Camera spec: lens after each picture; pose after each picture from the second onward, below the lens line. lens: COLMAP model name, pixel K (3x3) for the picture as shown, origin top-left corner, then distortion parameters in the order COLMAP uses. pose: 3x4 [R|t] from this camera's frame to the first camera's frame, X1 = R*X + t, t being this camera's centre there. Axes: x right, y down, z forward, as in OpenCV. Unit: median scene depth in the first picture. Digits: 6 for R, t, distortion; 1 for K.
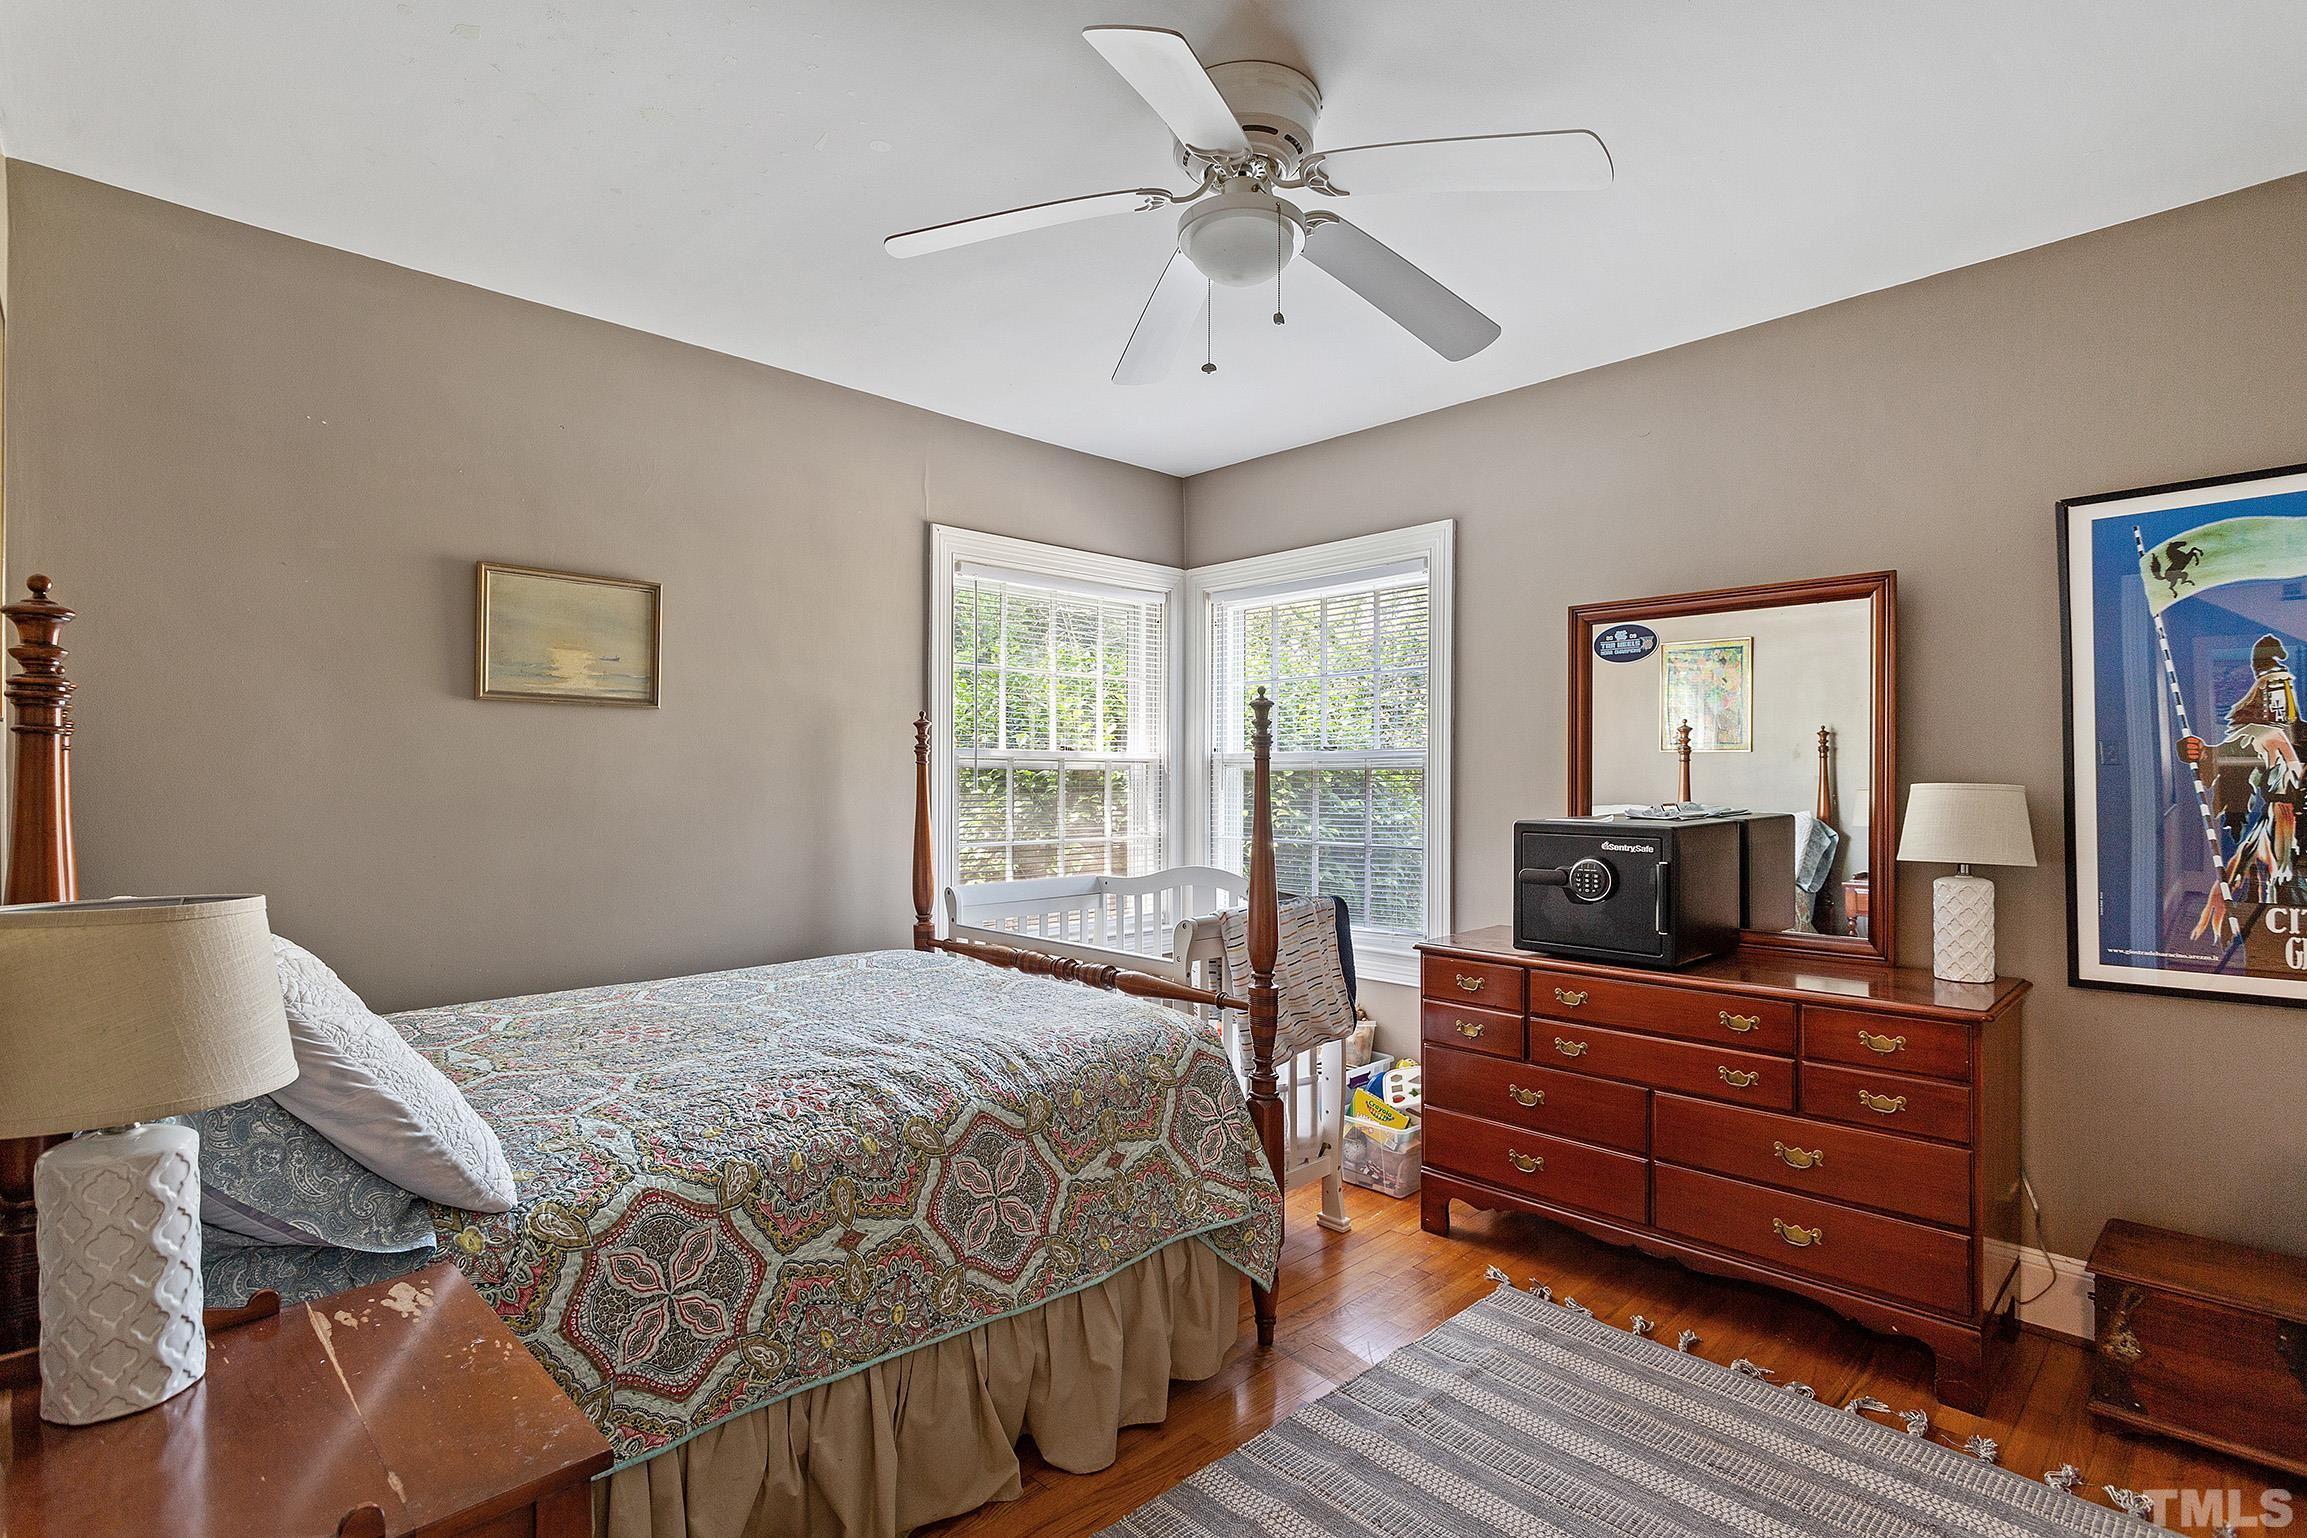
lens RADIAL K [[1108.9, 0, 1155.0], [0, 1108.9, 772.3], [0, 0, 1]] dist [0.002331, 0.000437]
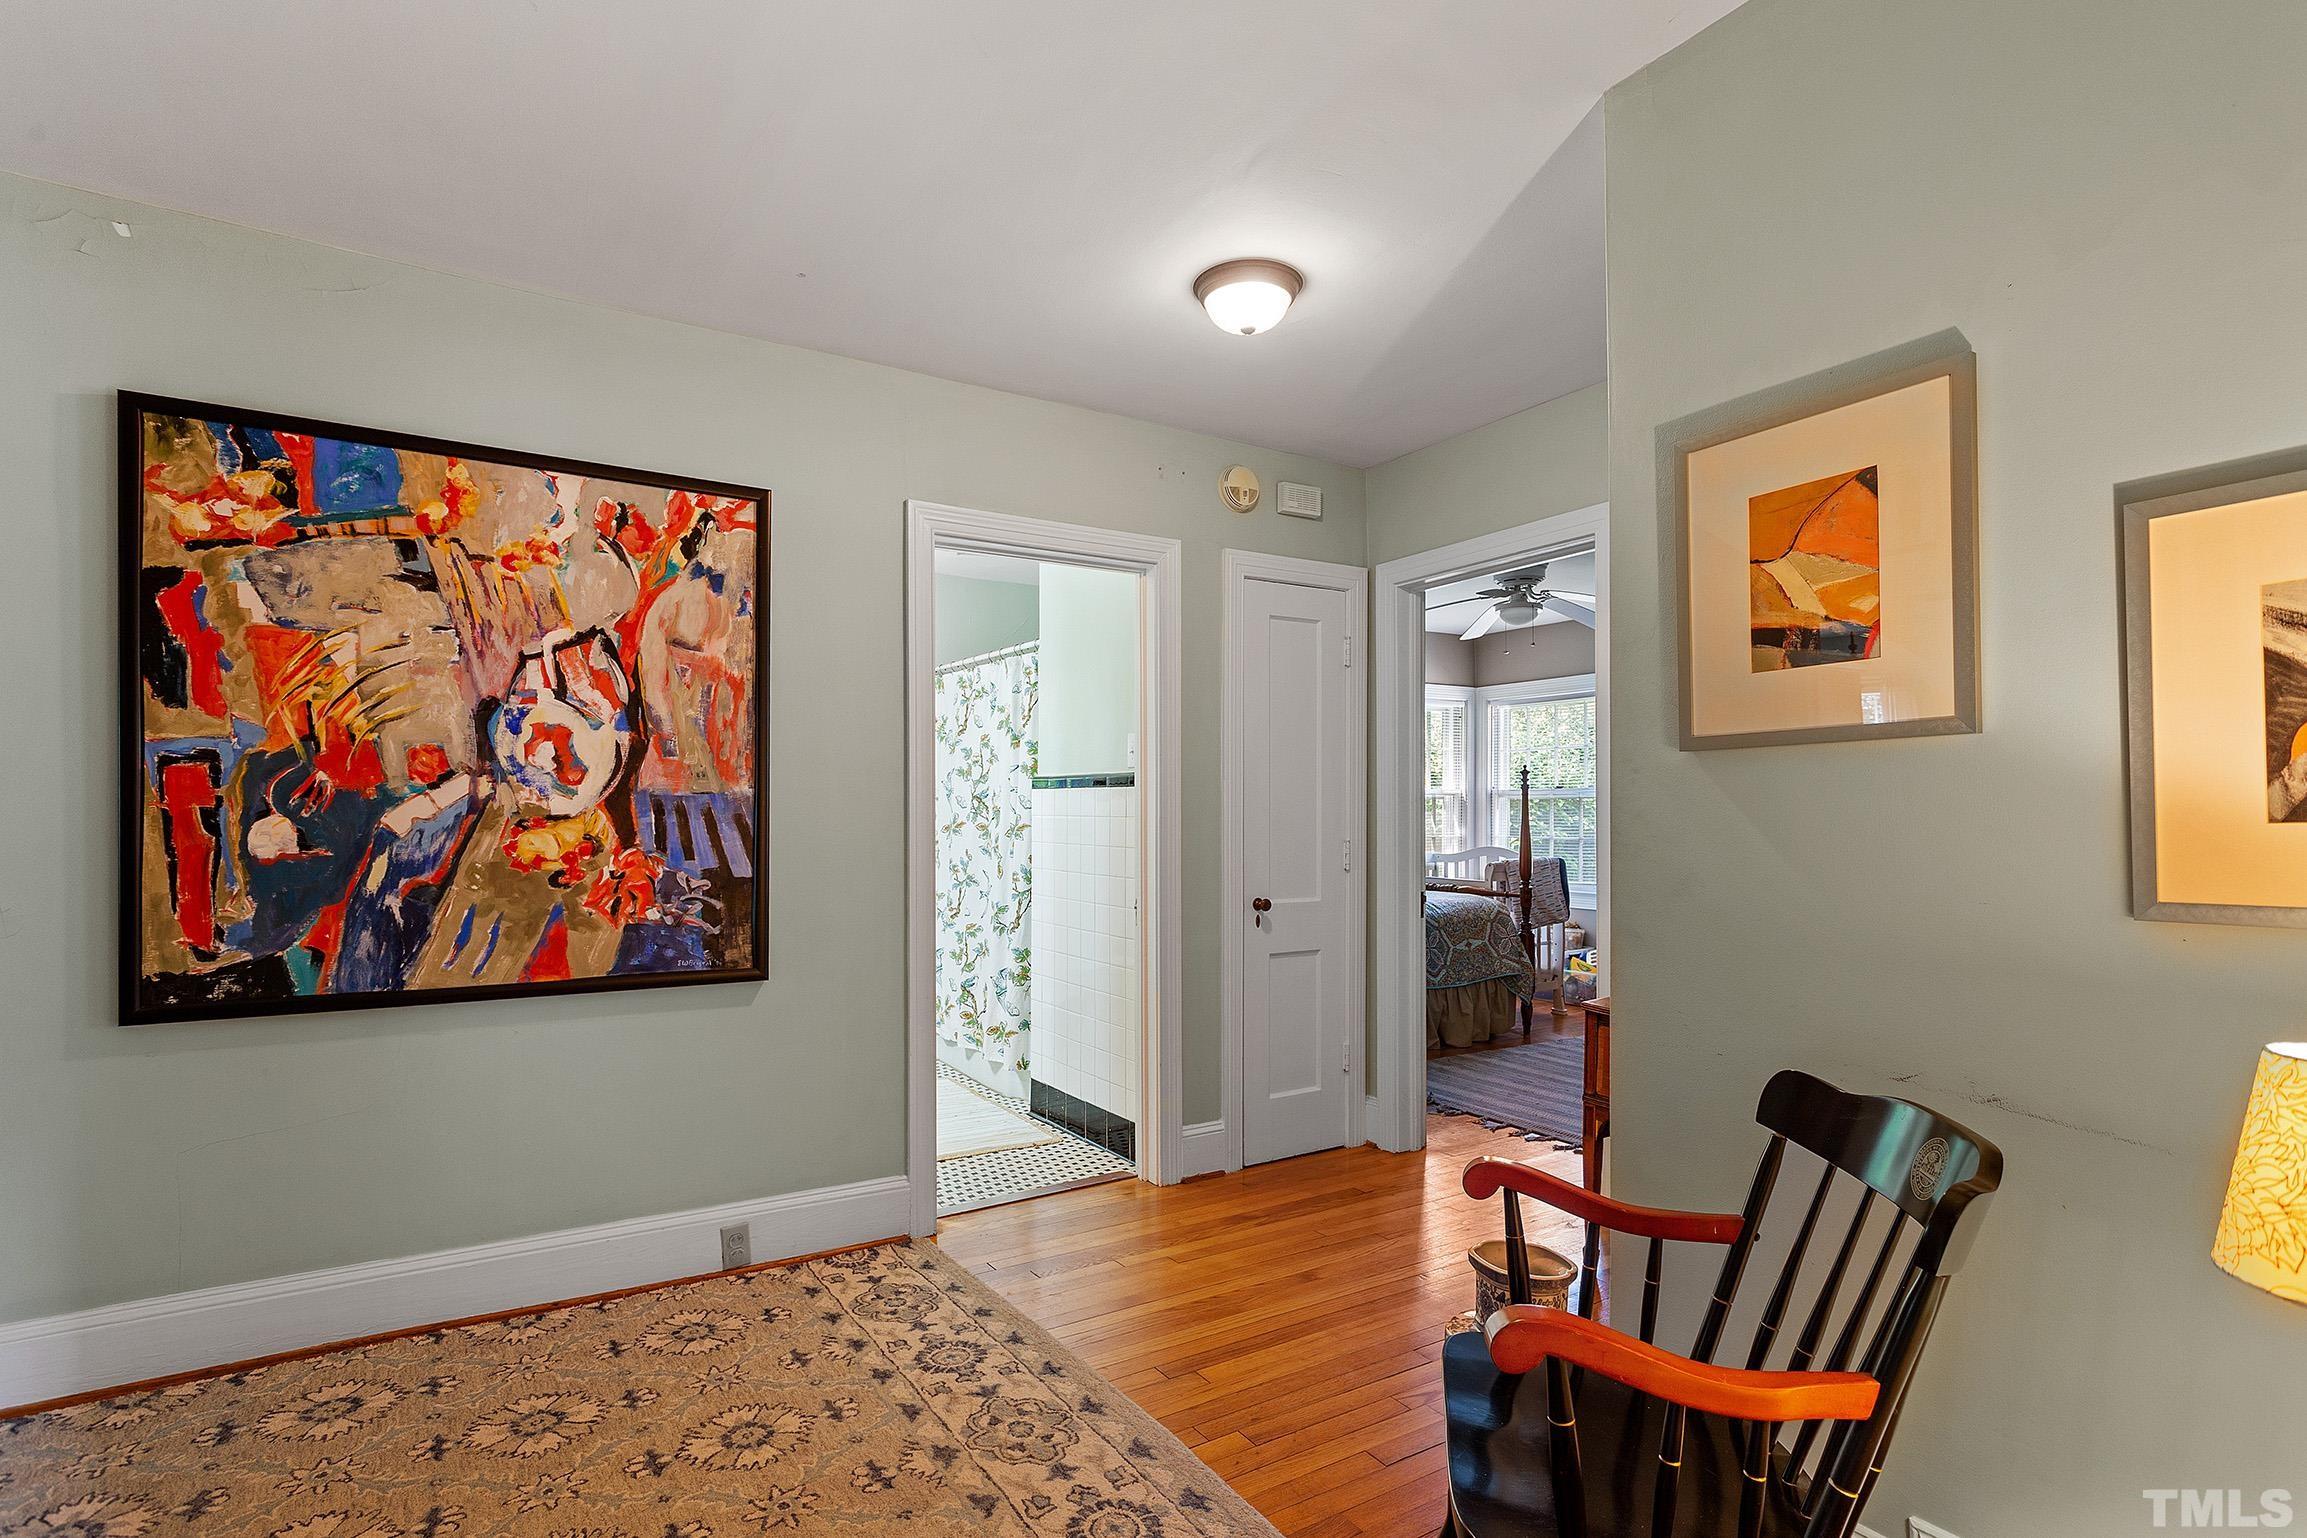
lens RADIAL K [[1108.9, 0, 1149.0], [0, 1108.9, 783.1], [0, 0, 1]] dist [0.002331, 0.000437]
pose [[0.976802, -0.000498, -0.214144, -0.162057], [-0.002380, 0.999910, -0.013181, -0.003373], [0.214132, 0.013385, 0.976713, -1.340529]]
